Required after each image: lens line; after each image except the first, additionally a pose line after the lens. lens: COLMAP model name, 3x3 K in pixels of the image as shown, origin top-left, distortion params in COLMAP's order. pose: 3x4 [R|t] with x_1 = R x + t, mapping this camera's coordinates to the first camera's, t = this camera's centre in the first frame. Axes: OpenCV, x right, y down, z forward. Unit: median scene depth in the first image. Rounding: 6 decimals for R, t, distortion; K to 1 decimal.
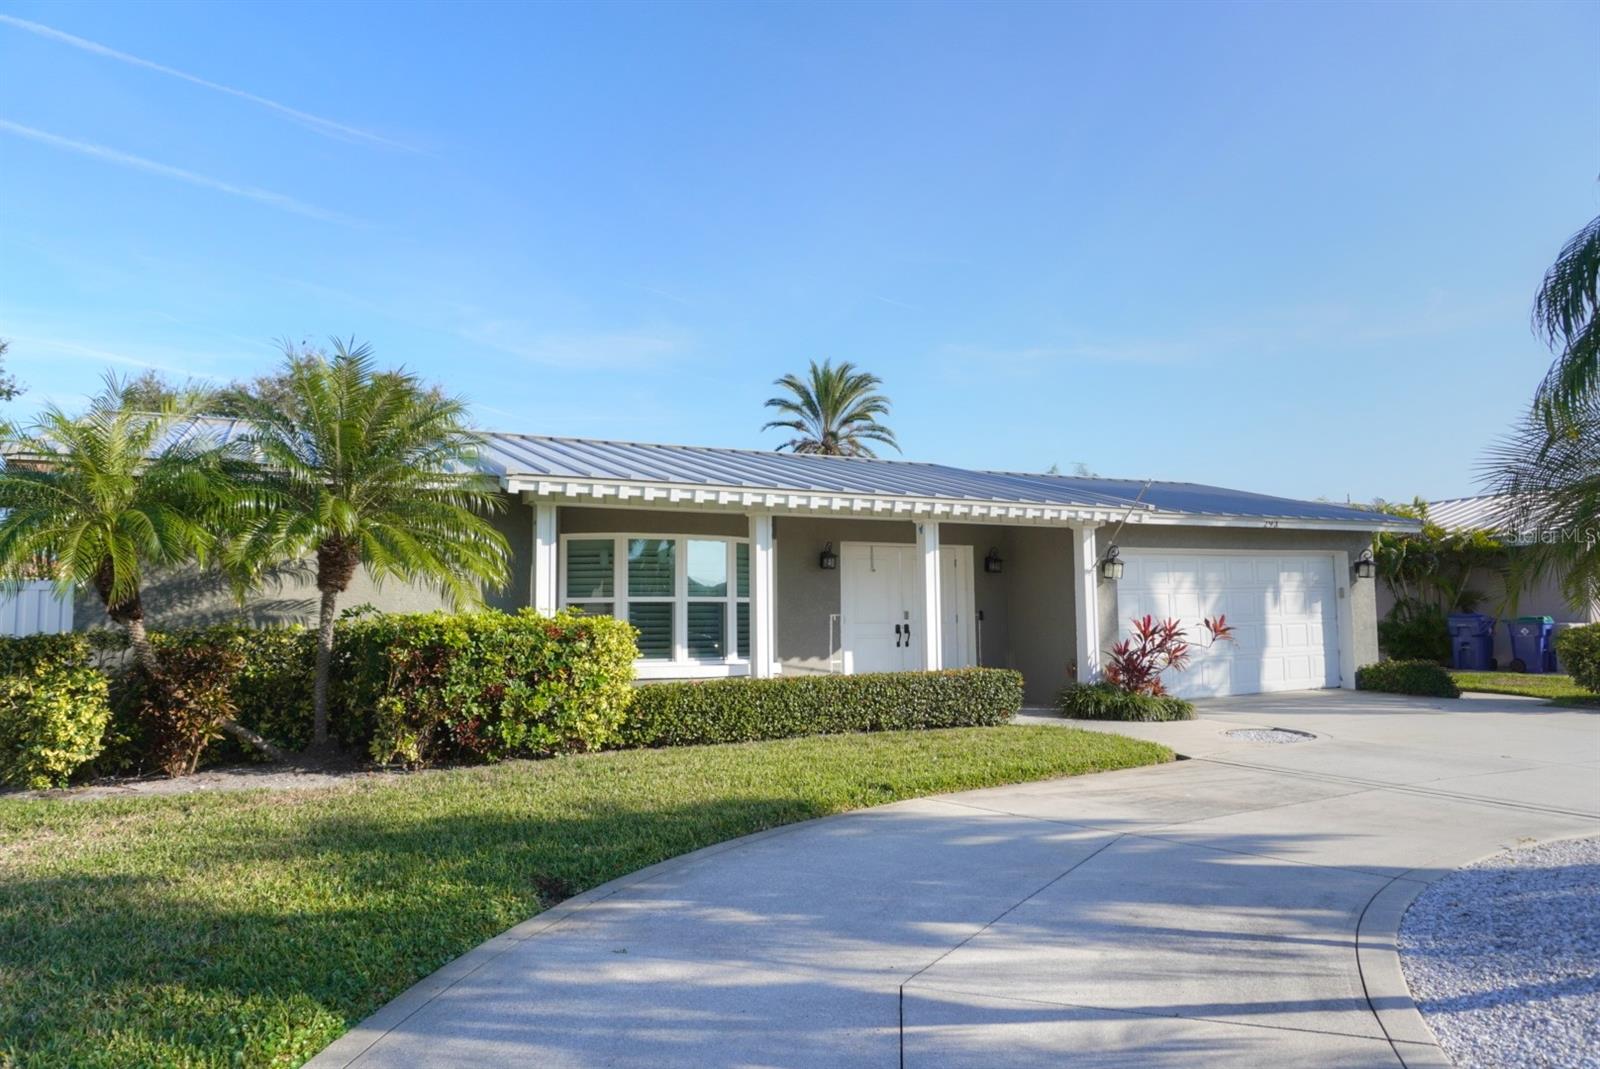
lens RADIAL K [[1069.9, 0, 803.1], [0, 1069.9, 524.3], [0, 0, 1]] dist [-0.051603, 0.040182]
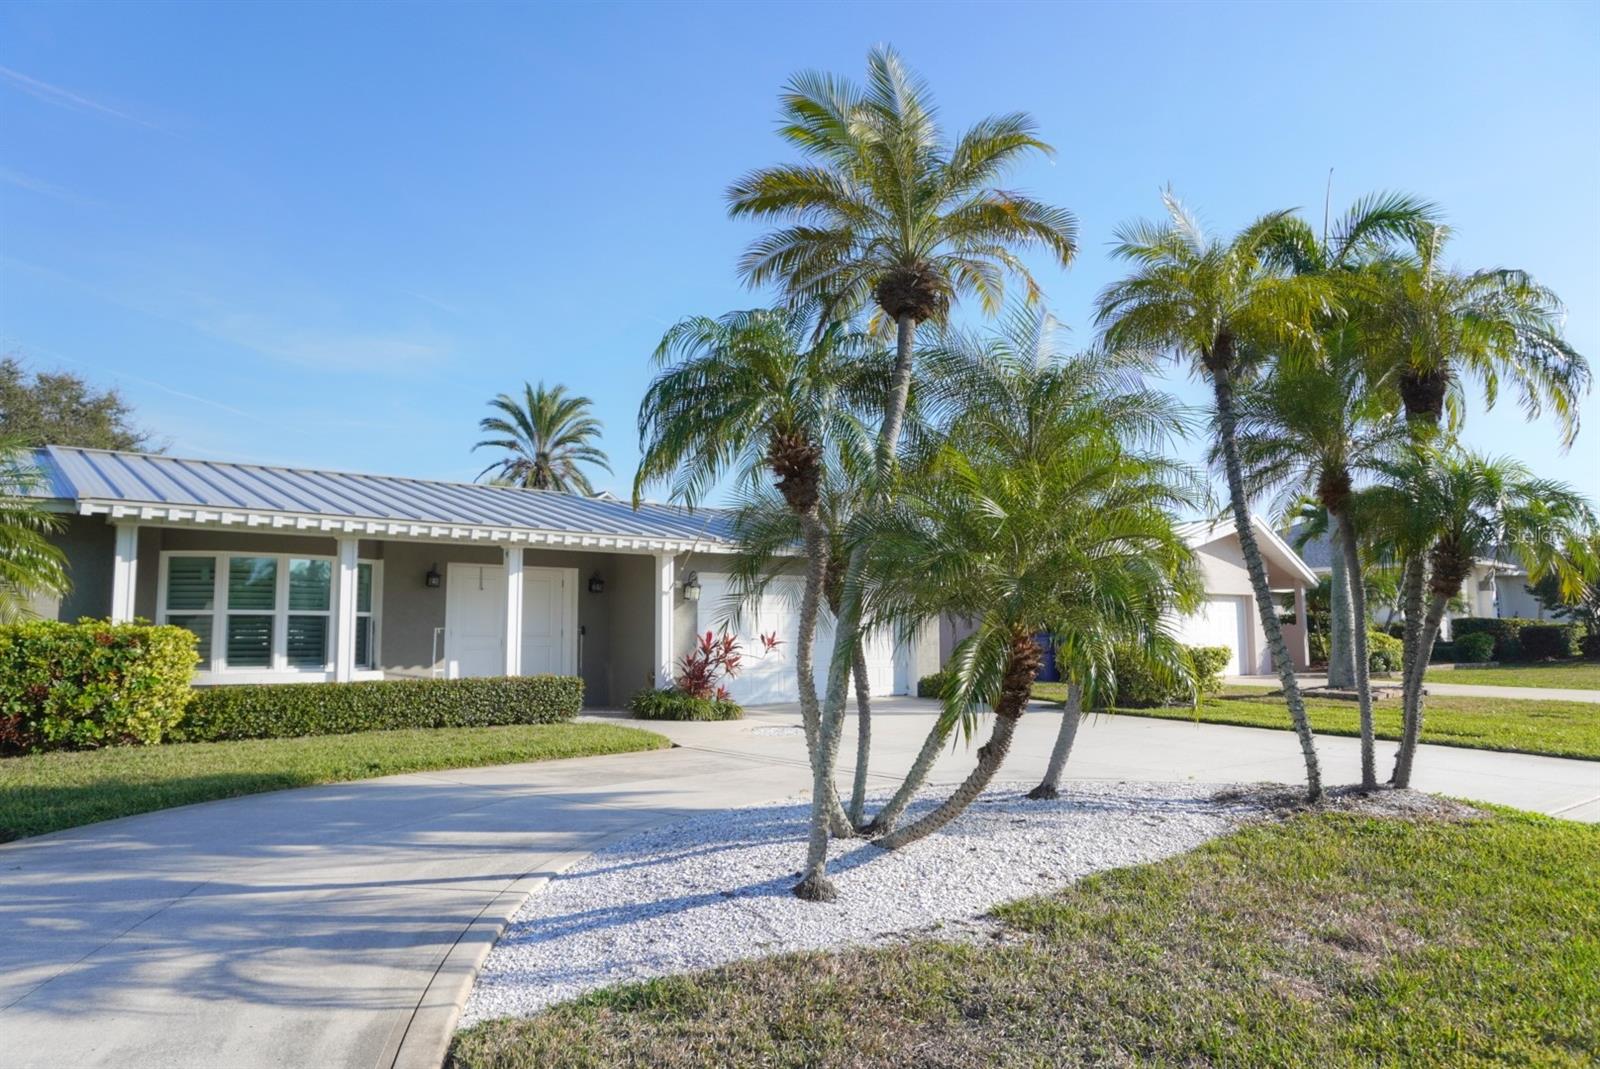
lens RADIAL K [[1069.9, 0, 804.9], [0, 1069.9, 531.2], [0, 0, 1]] dist [-0.051603, 0.040182]
pose [[0.975596, 0.027106, 0.217894, 0.170974], [-0.024821, 0.999605, -0.013219, -0.012493], [-0.218166, 0.007489, 0.975883, -0.181885]]
